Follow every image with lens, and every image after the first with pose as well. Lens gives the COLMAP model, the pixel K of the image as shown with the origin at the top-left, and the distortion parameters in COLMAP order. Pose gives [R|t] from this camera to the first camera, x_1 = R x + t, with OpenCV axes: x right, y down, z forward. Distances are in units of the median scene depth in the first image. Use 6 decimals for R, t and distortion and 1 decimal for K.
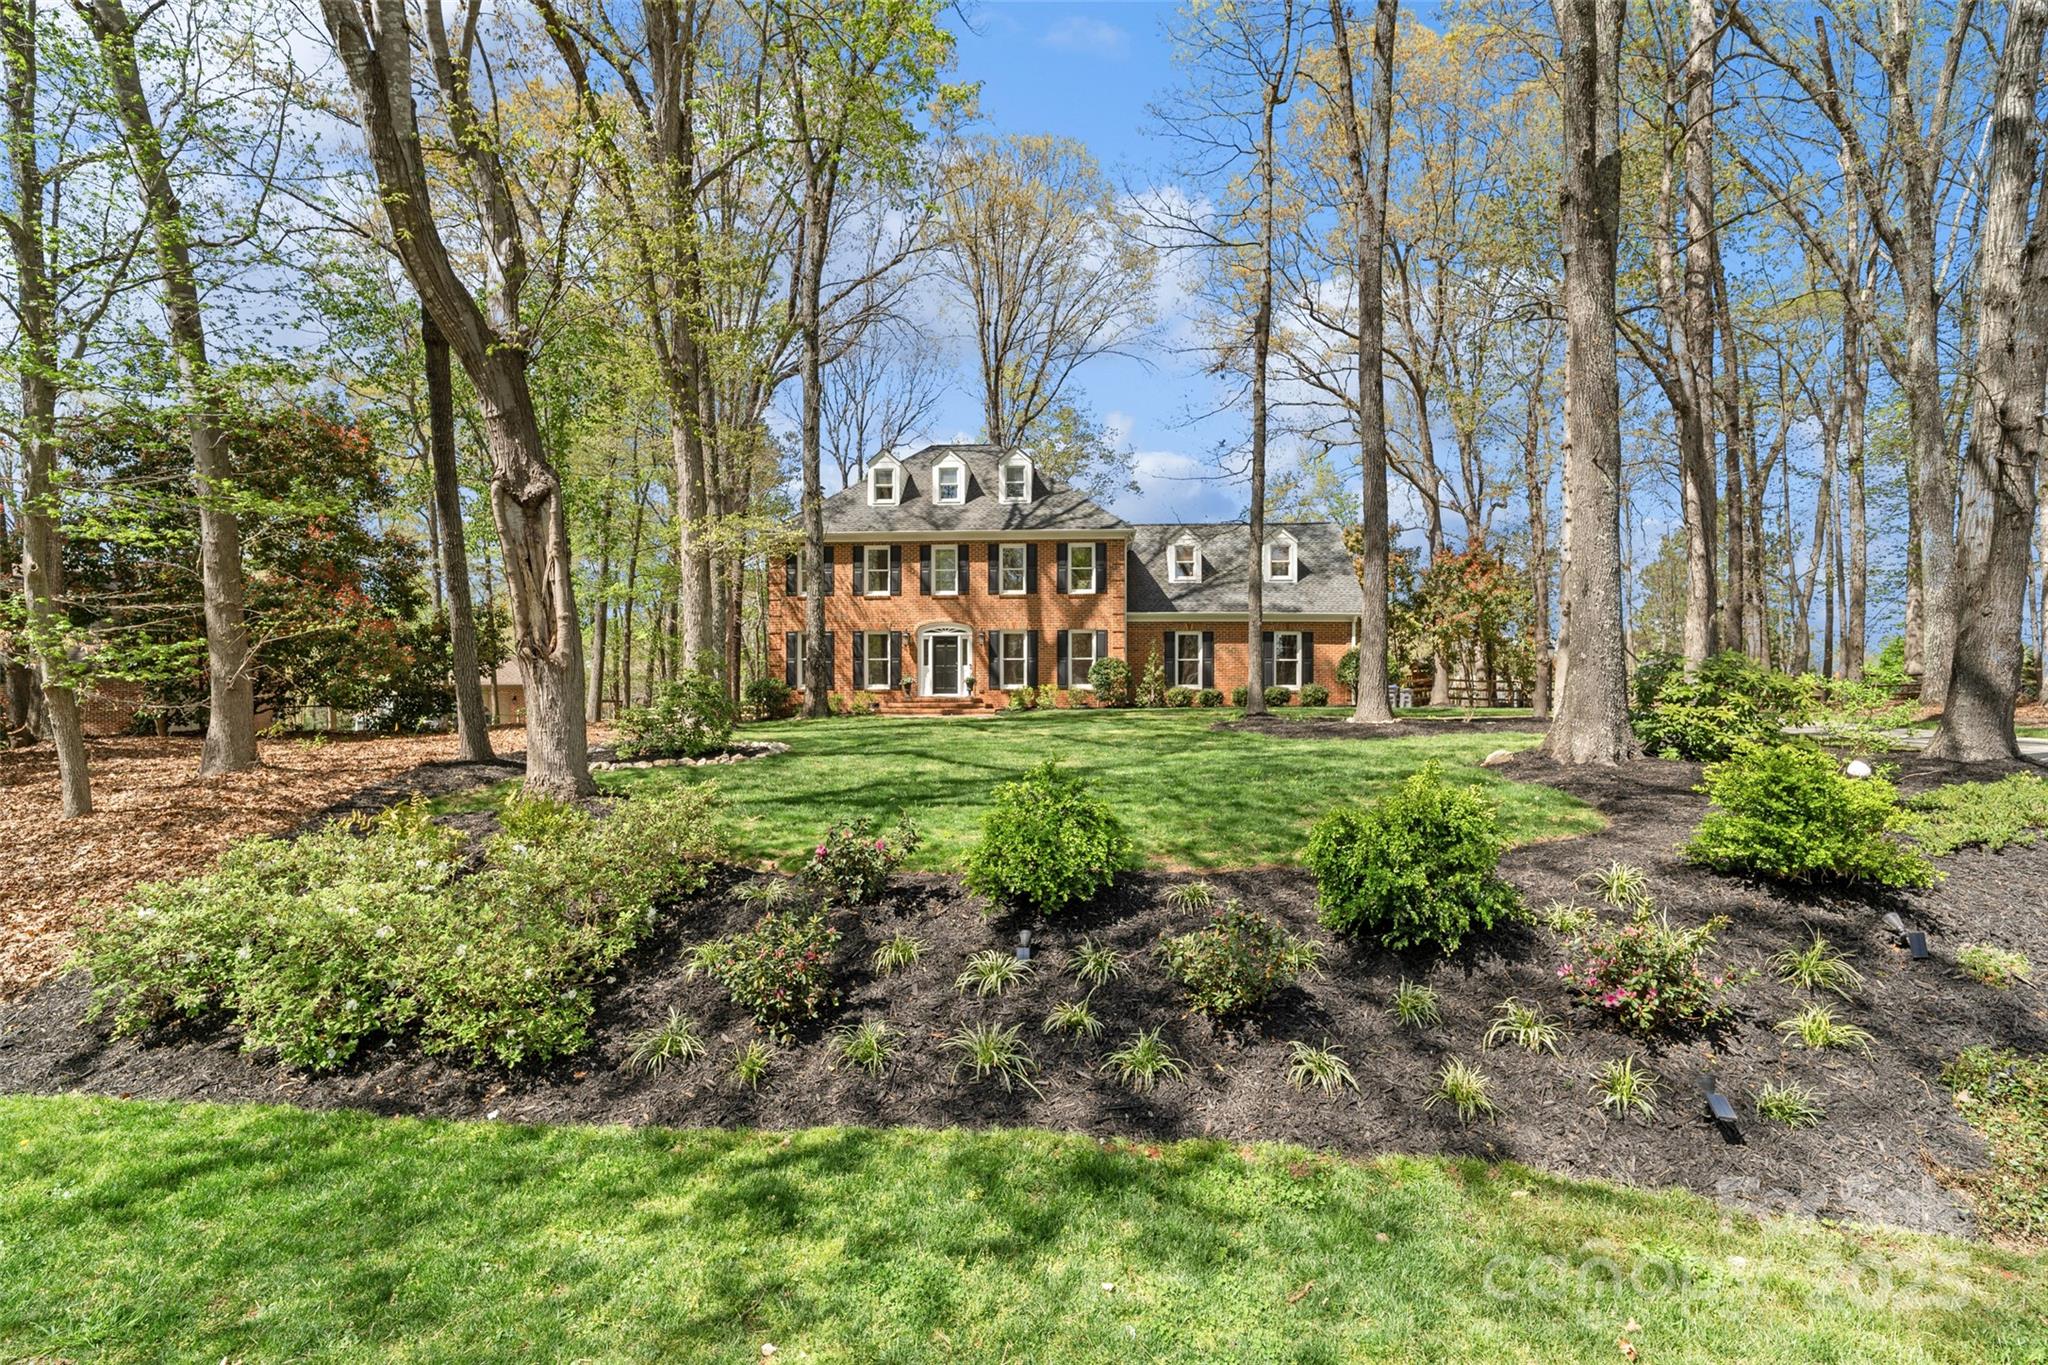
lens RADIAL K [[950.2, 0, 1034.7], [0, 950.2, 678.2], [0, 0, 1]] dist [-0.000643, -0.000063]
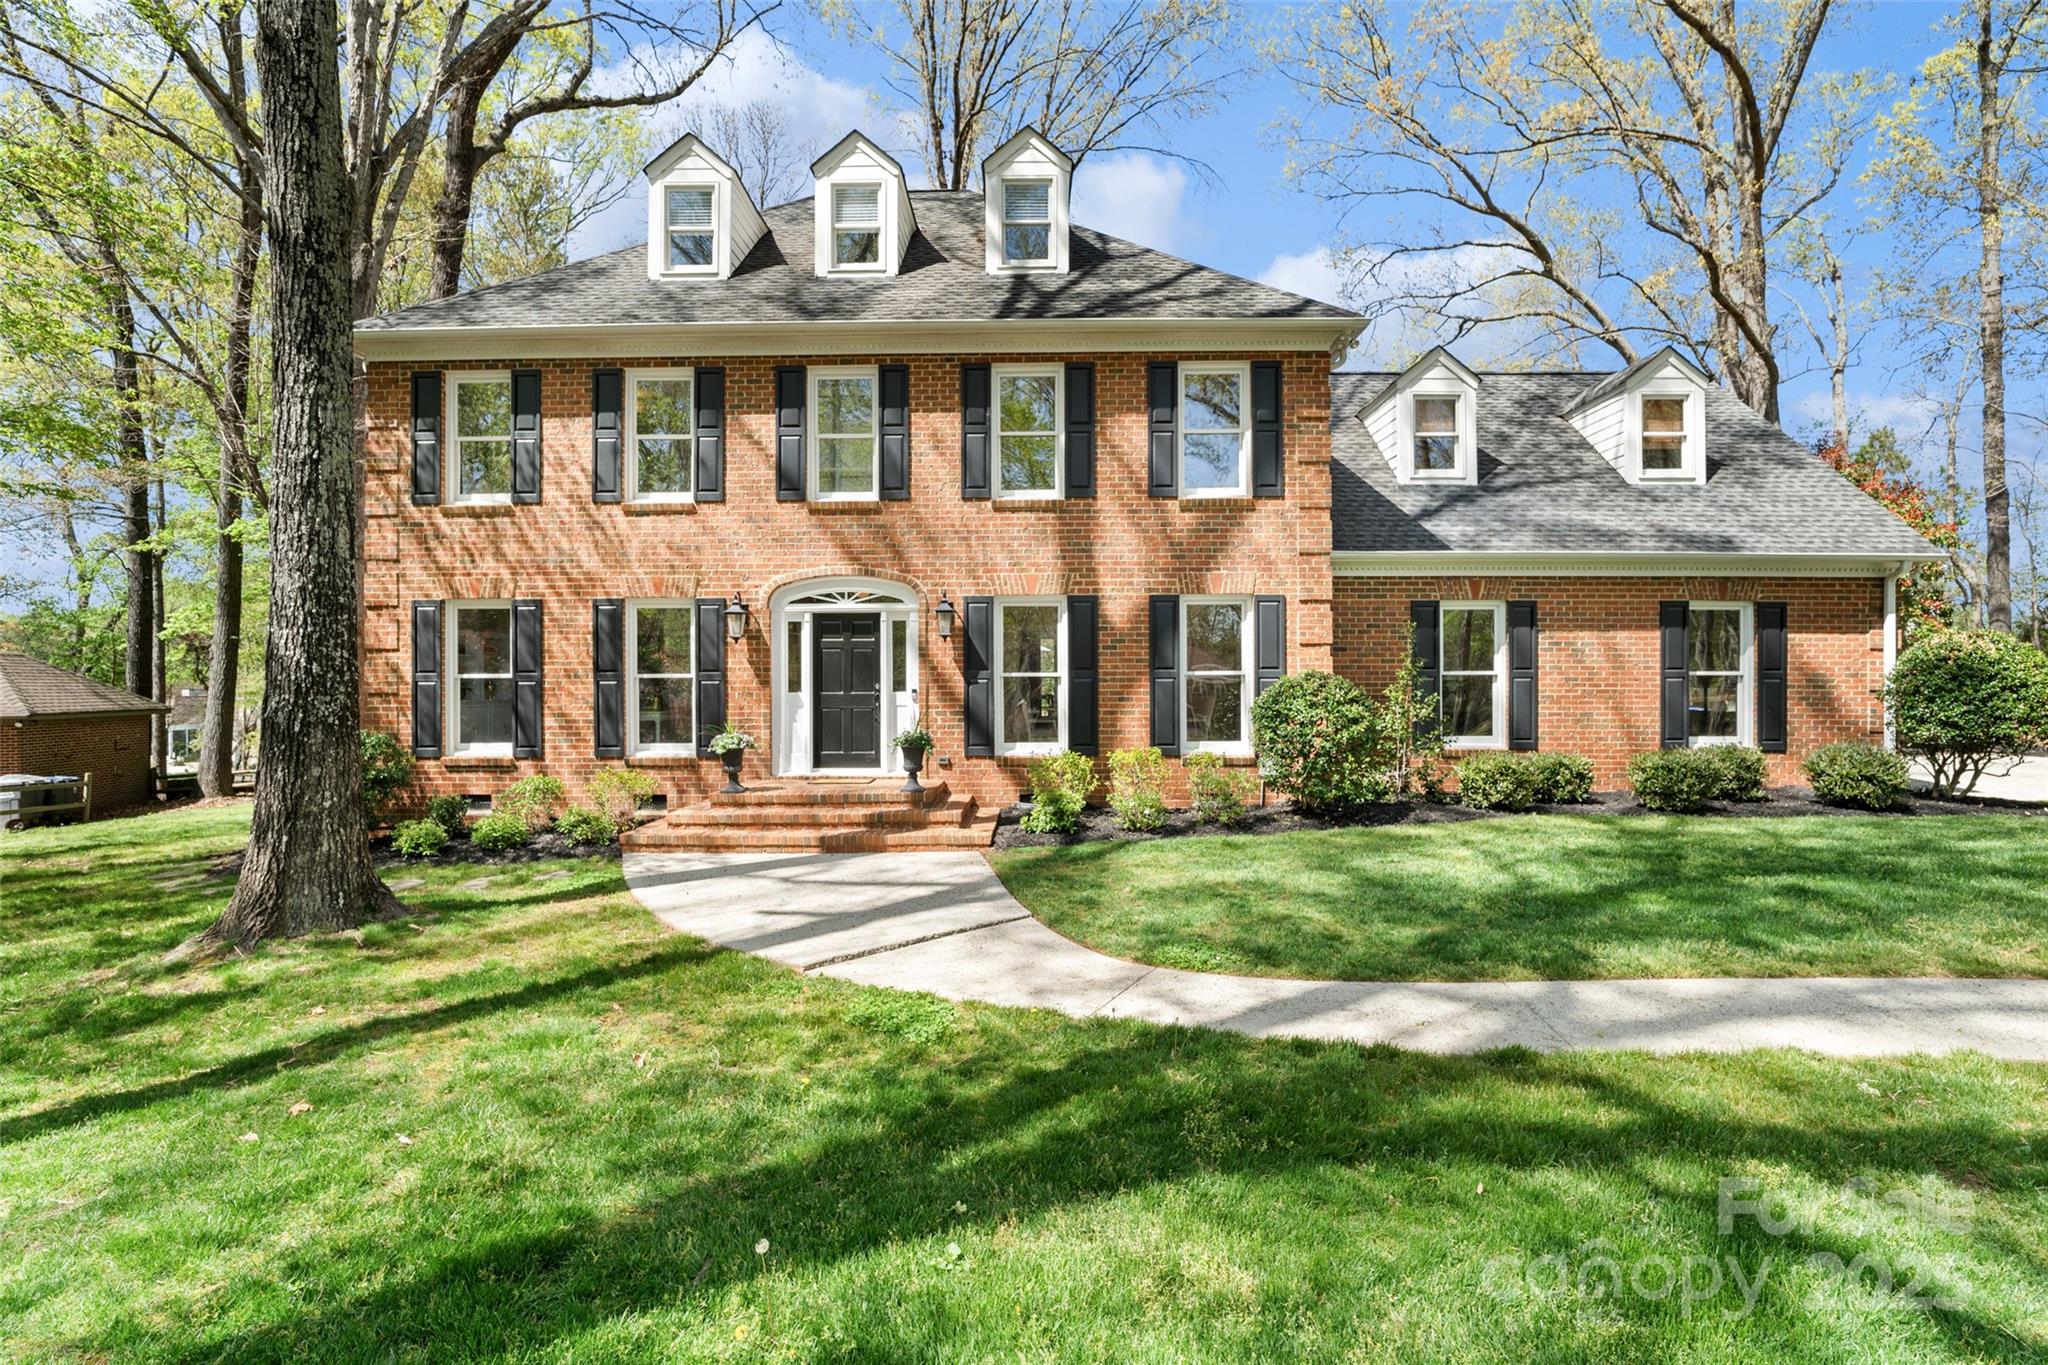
lens RADIAL K [[950.2, 0, 1008.7], [0, 950.2, 679.4], [0, 0, 1]] dist [-0.000643, -0.000063]
pose [[0.999401, -0.003997, 0.034386, -0.043143], [0.004144, 0.999982, -0.004229, -0.016546], [-0.034368, 0.004369, 0.999400, 0.626507]]
